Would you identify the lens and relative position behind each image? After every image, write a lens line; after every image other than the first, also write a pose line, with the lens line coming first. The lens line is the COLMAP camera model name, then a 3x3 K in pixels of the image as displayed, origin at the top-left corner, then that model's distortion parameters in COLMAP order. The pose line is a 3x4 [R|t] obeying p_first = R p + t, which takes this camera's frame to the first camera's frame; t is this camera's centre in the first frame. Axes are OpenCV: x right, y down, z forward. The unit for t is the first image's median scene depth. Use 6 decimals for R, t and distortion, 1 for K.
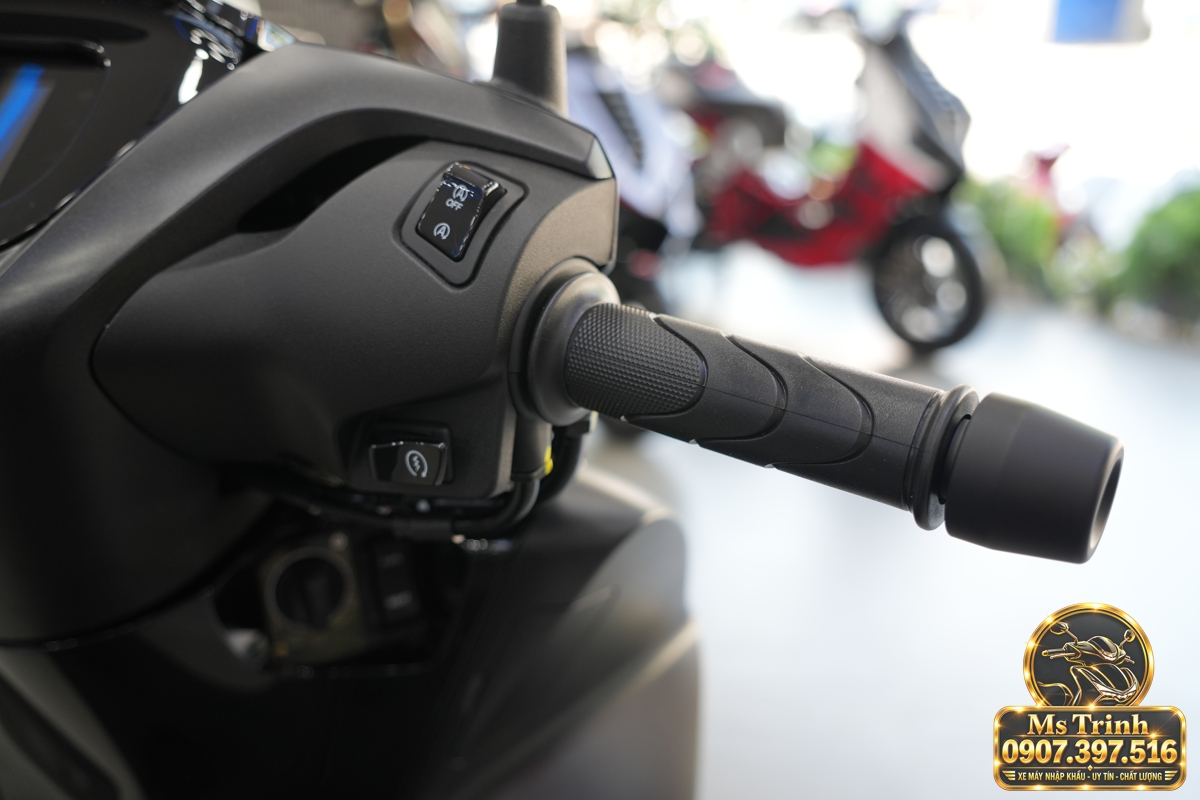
lens RADIAL K [[1169.8, 0, 600.0], [0, 1169.8, 400.0], [0, 0, 1]] dist [-0.008484, 0.001421]
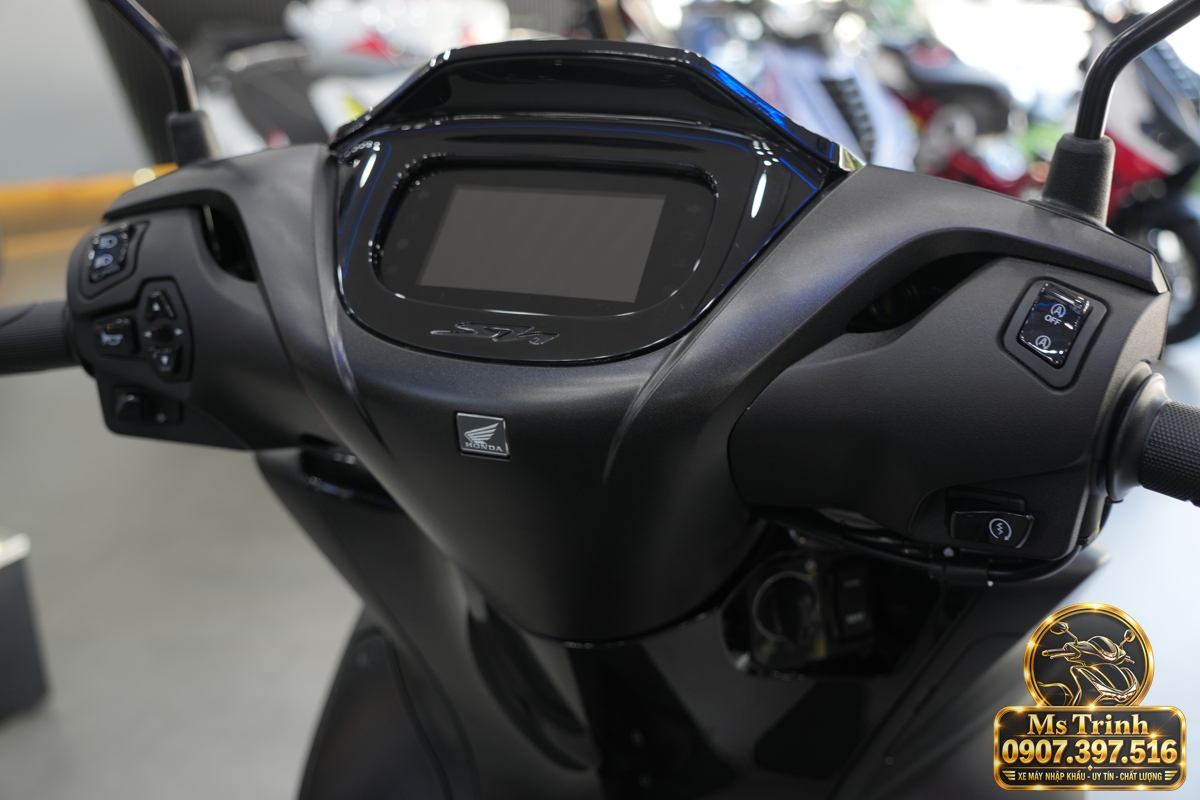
lens RADIAL K [[1174.9, 0, 599.3], [0, 1174.9, 379.1], [0, 0, 1]] dist [0.068201, 0.002499]
pose [[0.990349, 0.031855, -0.134884, -0.402192], [-0.030741, 0.999474, 0.010334, -0.099364], [0.135142, -0.006088, 0.990808, -0.267629]]
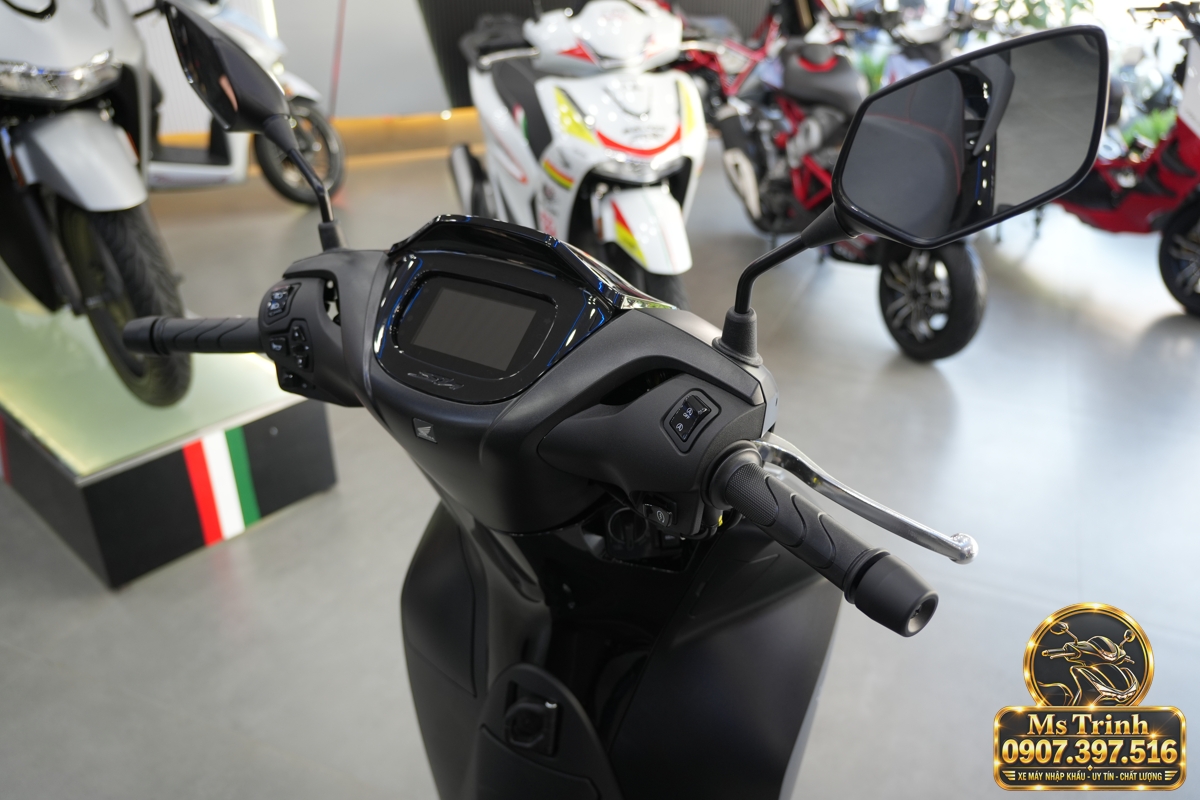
lens RADIAL K [[928.1, 0, 615.7], [0, 928.1, 374.7], [0, 0, 1]] dist [0.001814, 0.001222]
pose [[0.935985, 0.151133, -0.317949, 0.301230], [-0.109825, 0.983441, 0.144160, -0.473788], [0.334471, -0.100013, 0.937084, -0.724724]]
